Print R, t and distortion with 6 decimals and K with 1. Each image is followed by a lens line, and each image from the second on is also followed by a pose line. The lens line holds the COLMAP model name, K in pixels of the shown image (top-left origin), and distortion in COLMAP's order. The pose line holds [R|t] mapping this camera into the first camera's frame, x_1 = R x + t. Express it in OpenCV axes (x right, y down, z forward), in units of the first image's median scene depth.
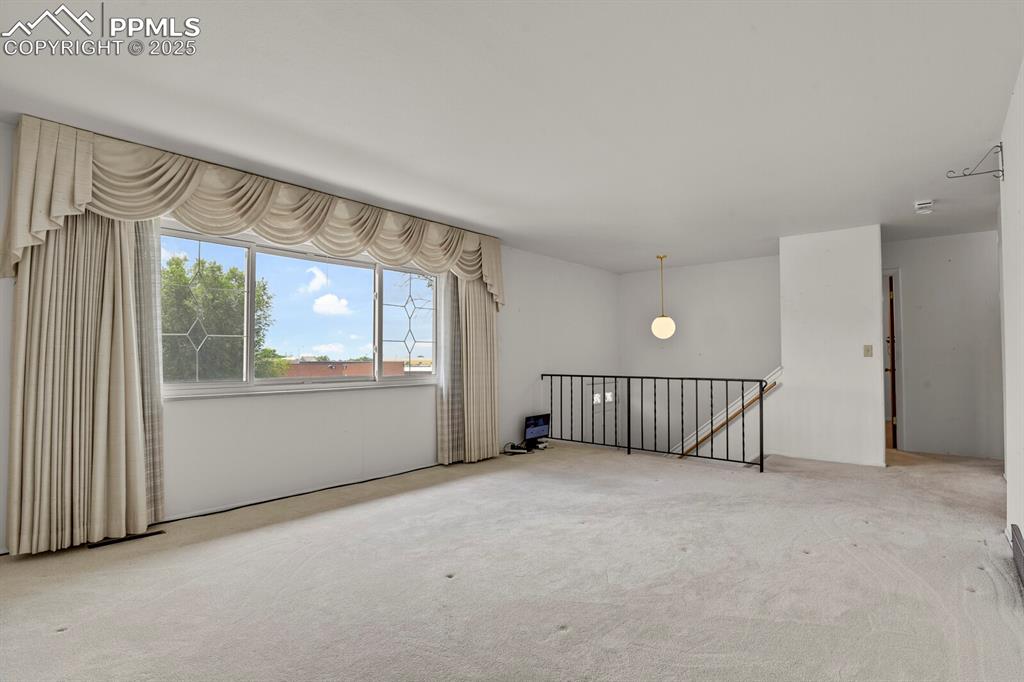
lens RADIAL K [[499.0, 0, 519.6], [0, 499.0, 337.4], [0, 0, 1]] dist [-0.030384, -0.001874]
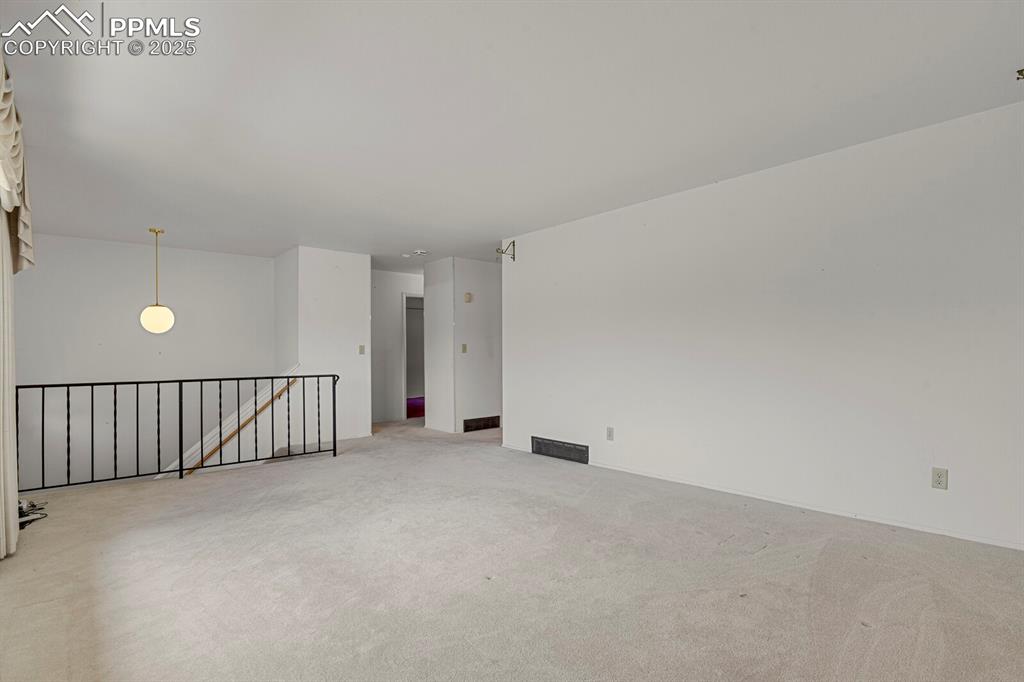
lens RADIAL K [[499.0, 0, 519.6], [0, 499.0, 344.9], [0, 0, 1]] dist [-0.030384, -0.001874]
pose [[0.125599, 0.014688, 0.991972, -0.466606], [-0.030955, 0.999462, -0.010879, 0.013288], [-0.991598, -0.029340, 0.125986, 0.350926]]
